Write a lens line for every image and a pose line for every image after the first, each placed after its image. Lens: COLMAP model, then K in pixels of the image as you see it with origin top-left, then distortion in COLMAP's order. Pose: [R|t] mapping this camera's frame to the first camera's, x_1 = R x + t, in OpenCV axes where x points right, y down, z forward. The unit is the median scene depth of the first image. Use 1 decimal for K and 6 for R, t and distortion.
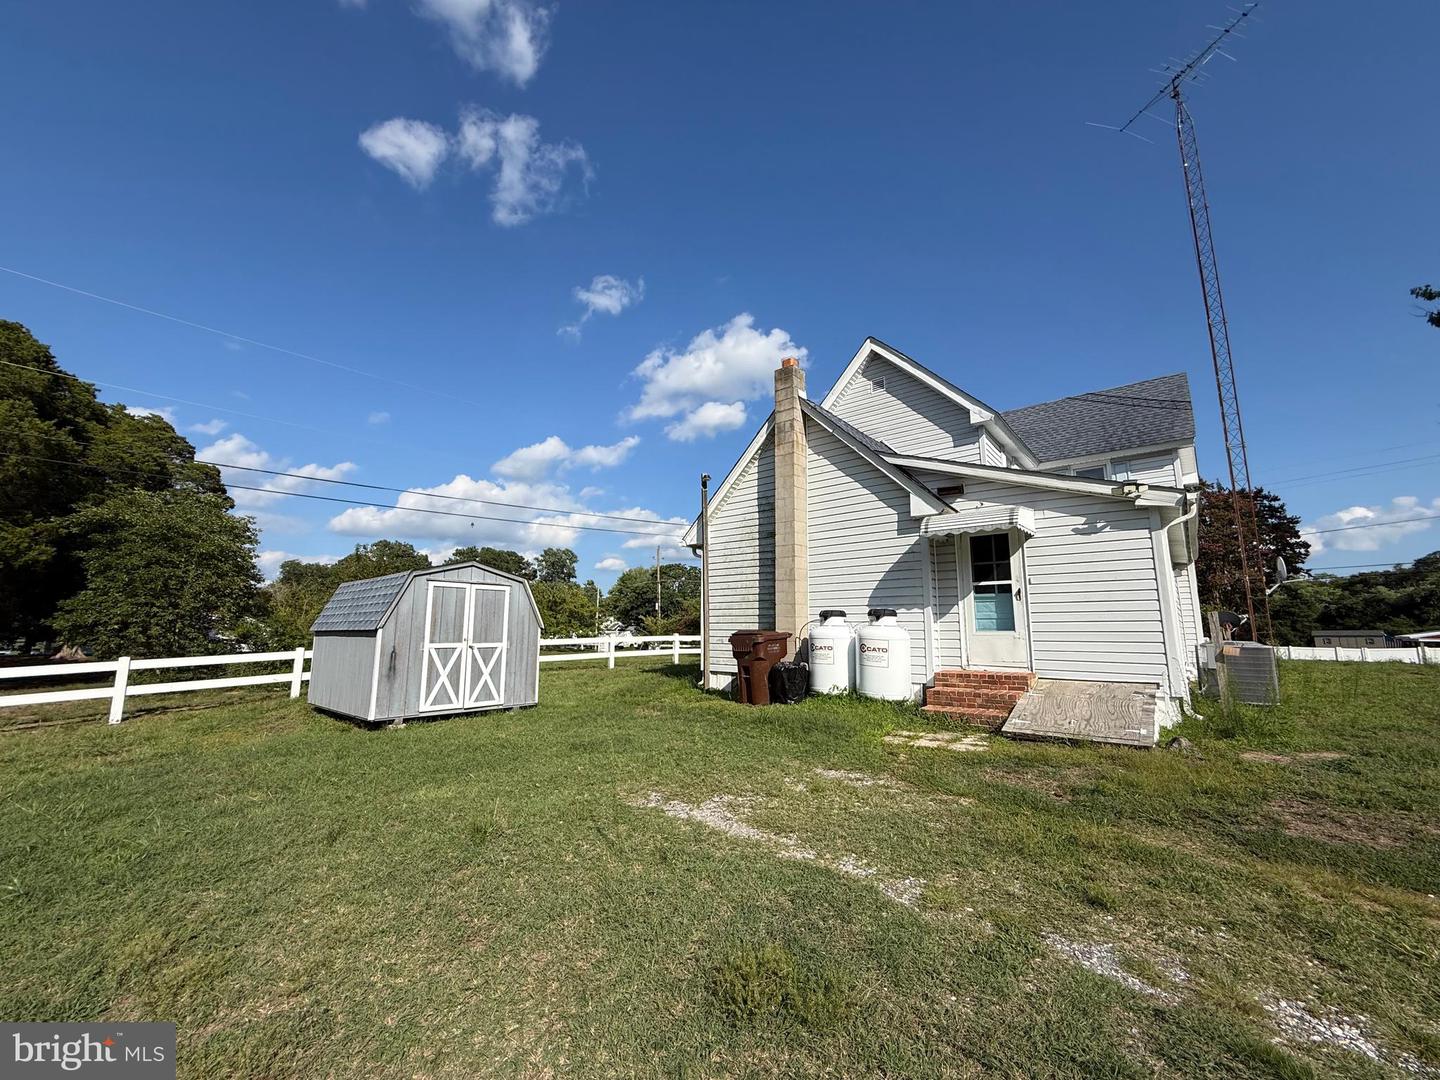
lens RADIAL K [[584.4, 0, 720.0], [0, 584.4, 540.0], [0, 0, 1]] dist [-0.001702, -0.000163]
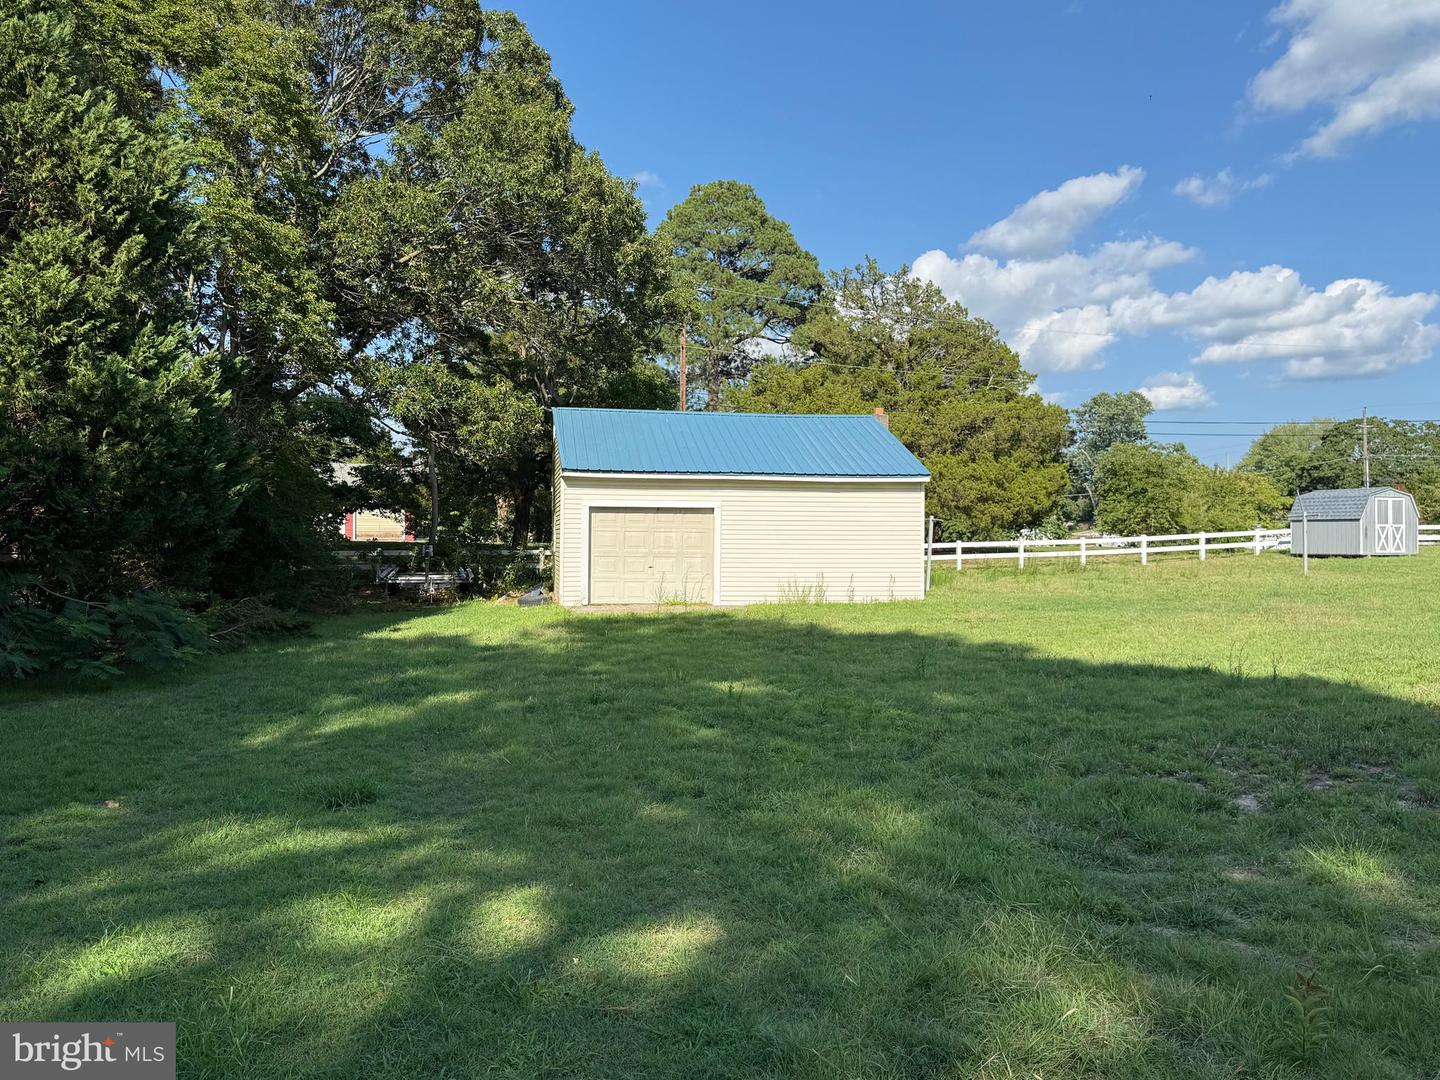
lens RADIAL K [[1166.3, 0, 720.0], [0, 1166.3, 540.0], [0, 0, 1]] dist [0.004715, -0.001481]
pose [[0.839005, 0.005949, -0.544092, -0.142465], [0.075785, 0.988916, 0.127676, -0.485453], [0.538821, -0.148355, 0.829255, -3.755737]]
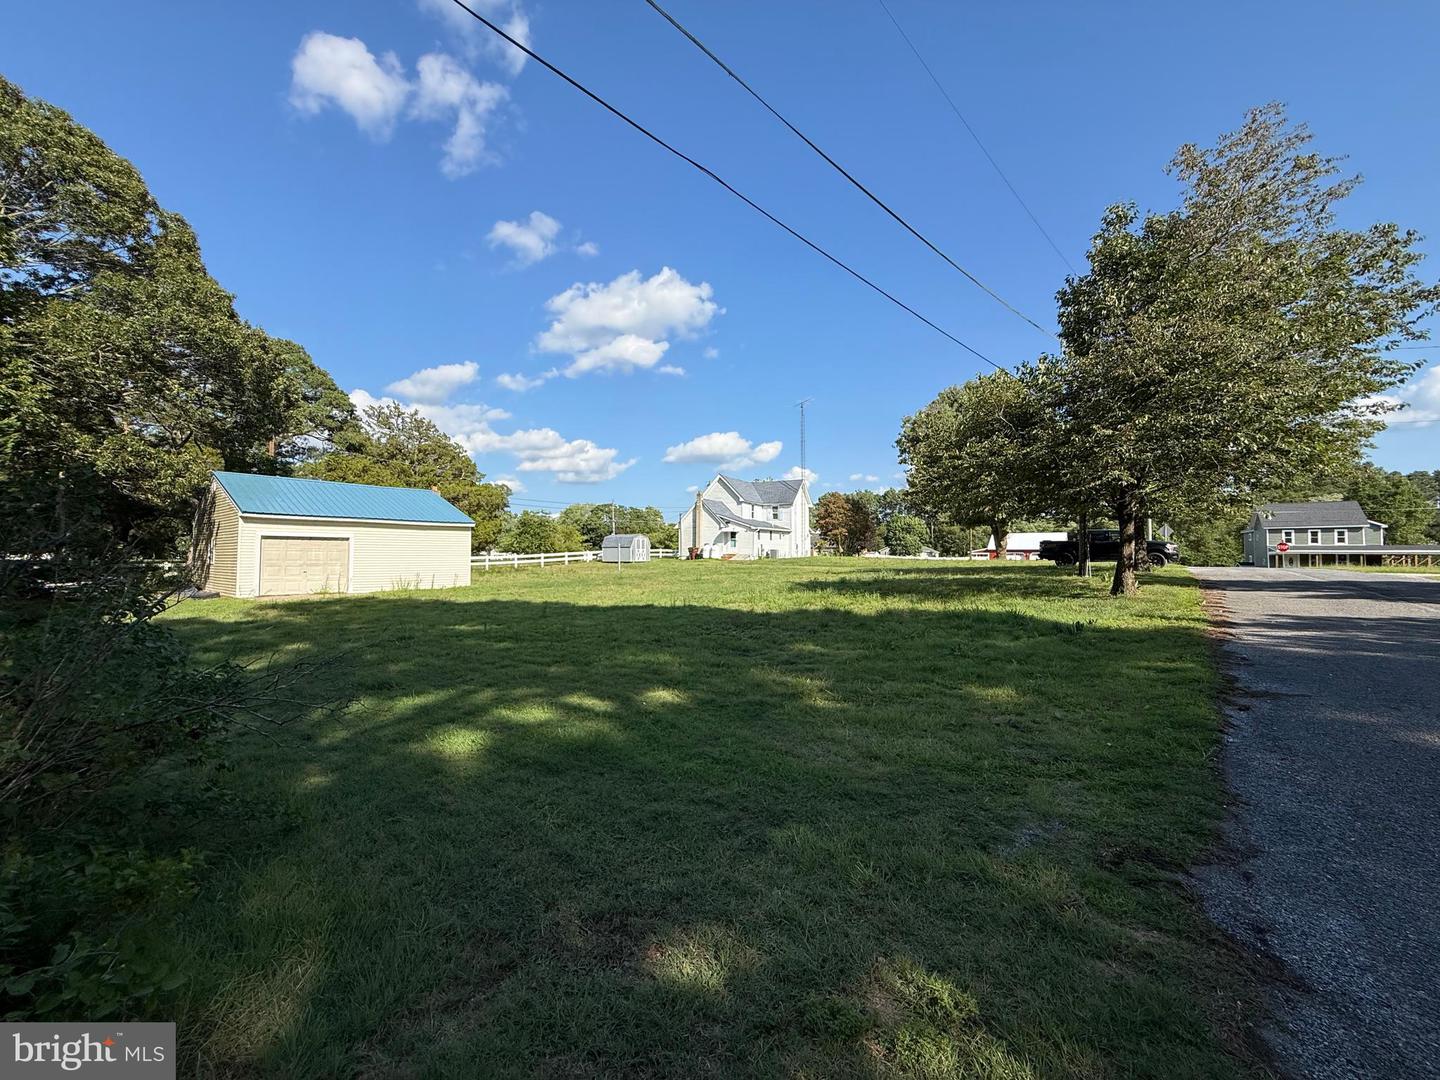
lens RADIAL K [[584.4, 0, 720.0], [0, 584.4, 540.0], [0, 0, 1]] dist [-0.001702, -0.000163]
pose [[0.986757, 0.008436, 0.161987, -0.542091], [-0.028085, 0.992450, 0.119391, -0.539245], [-0.159757, -0.122360, 0.979544, -4.134128]]
